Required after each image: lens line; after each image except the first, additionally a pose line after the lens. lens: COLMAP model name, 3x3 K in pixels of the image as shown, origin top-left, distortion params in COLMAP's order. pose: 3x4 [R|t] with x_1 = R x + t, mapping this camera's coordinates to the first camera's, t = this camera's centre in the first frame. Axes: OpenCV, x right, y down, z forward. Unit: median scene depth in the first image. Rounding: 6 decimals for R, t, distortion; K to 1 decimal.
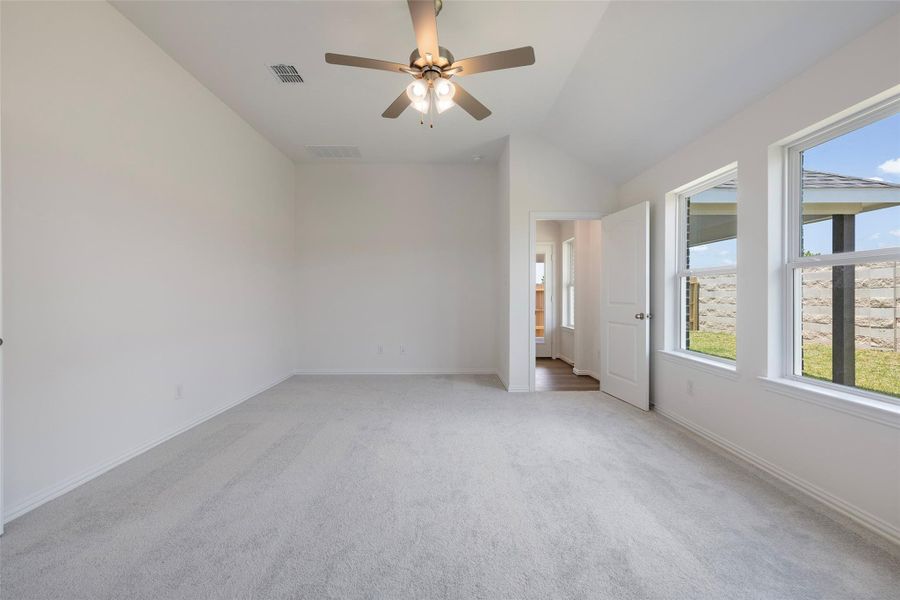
lens RADIAL K [[380.6, 0, 449.2], [0, 380.6, 296.5], [0, 0, 1]] dist [0.003712, 0.000333]
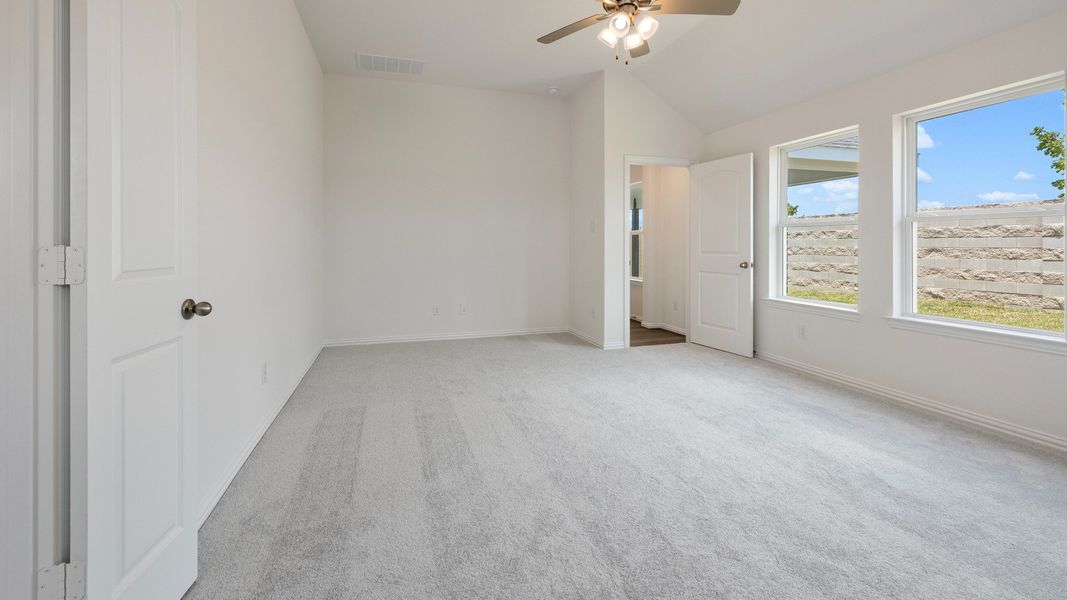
lens RADIAL K [[453.6, 0, 533.6], [0, 453.6, 243.4], [0, 0, 1]] dist [0.009557, -0.000087]
pose [[0.956531, 0.002447, 0.291622, -0.408792], [-0.000820, 0.999983, -0.005699, 0.001060], [-0.291631, 0.005212, 0.956517, 0.001431]]
